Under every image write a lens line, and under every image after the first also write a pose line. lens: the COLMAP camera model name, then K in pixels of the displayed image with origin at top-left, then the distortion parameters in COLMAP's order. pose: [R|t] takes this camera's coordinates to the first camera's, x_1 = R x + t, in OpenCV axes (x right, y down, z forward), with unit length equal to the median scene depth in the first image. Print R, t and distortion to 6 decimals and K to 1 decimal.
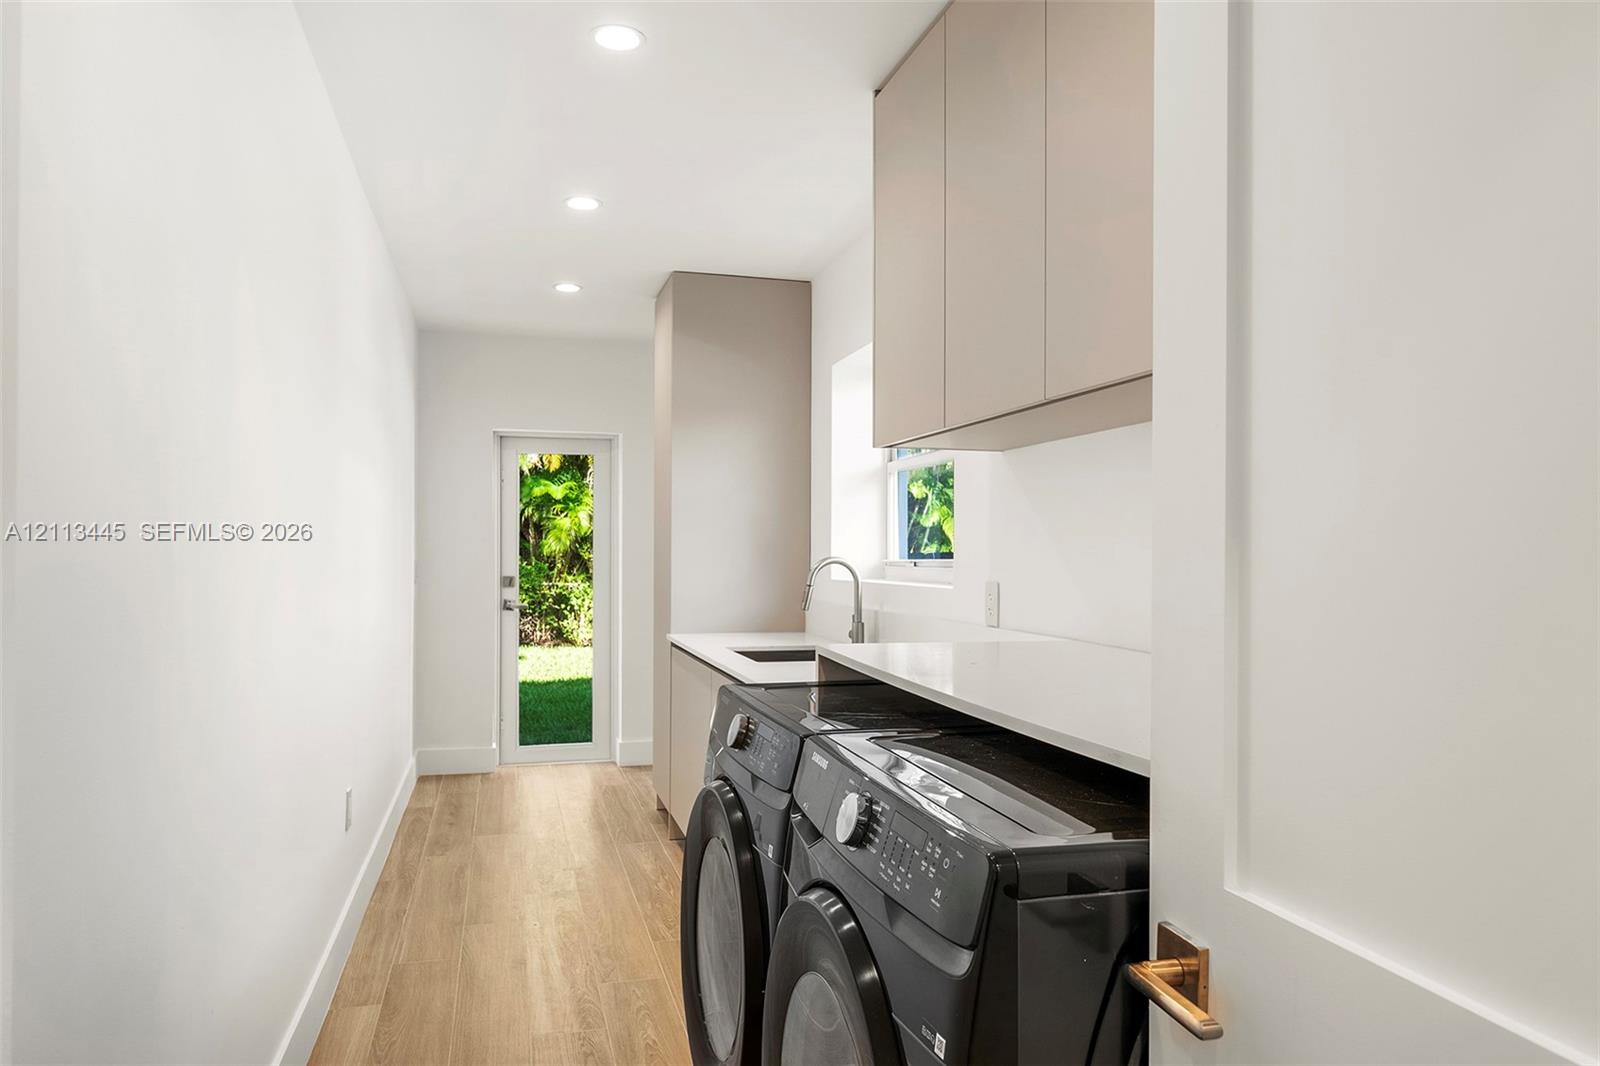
lens RADIAL K [[1109.1, 0, 799.0], [0, 1109.1, 541.2], [0, 0, 1]] dist [-0.009111, 0.002697]
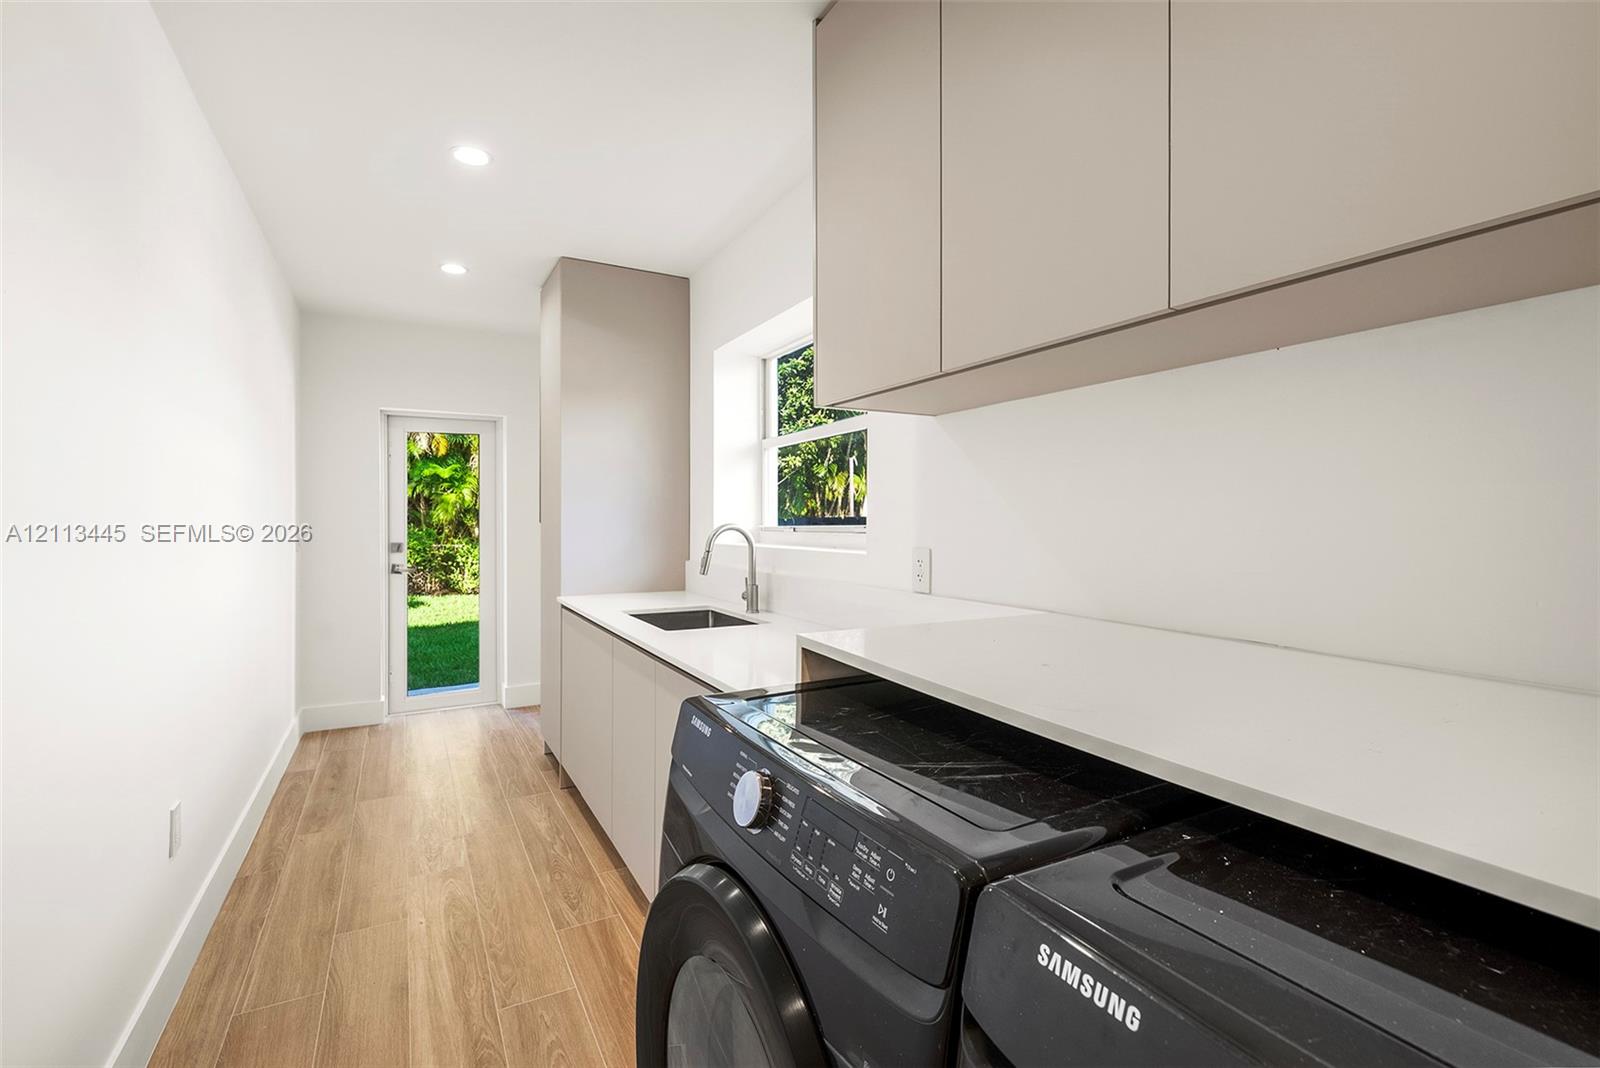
lens RADIAL K [[731.7, 0, 803.5], [0, 731.7, 517.5], [0, 0, 1]] dist [0.001059, -0.002242]
pose [[0.971049, -0.004126, 0.238844, -0.059749], [0.002439, 0.999970, 0.007359, 0.003084], [-0.238867, -0.006563, 0.971030, 0.274317]]
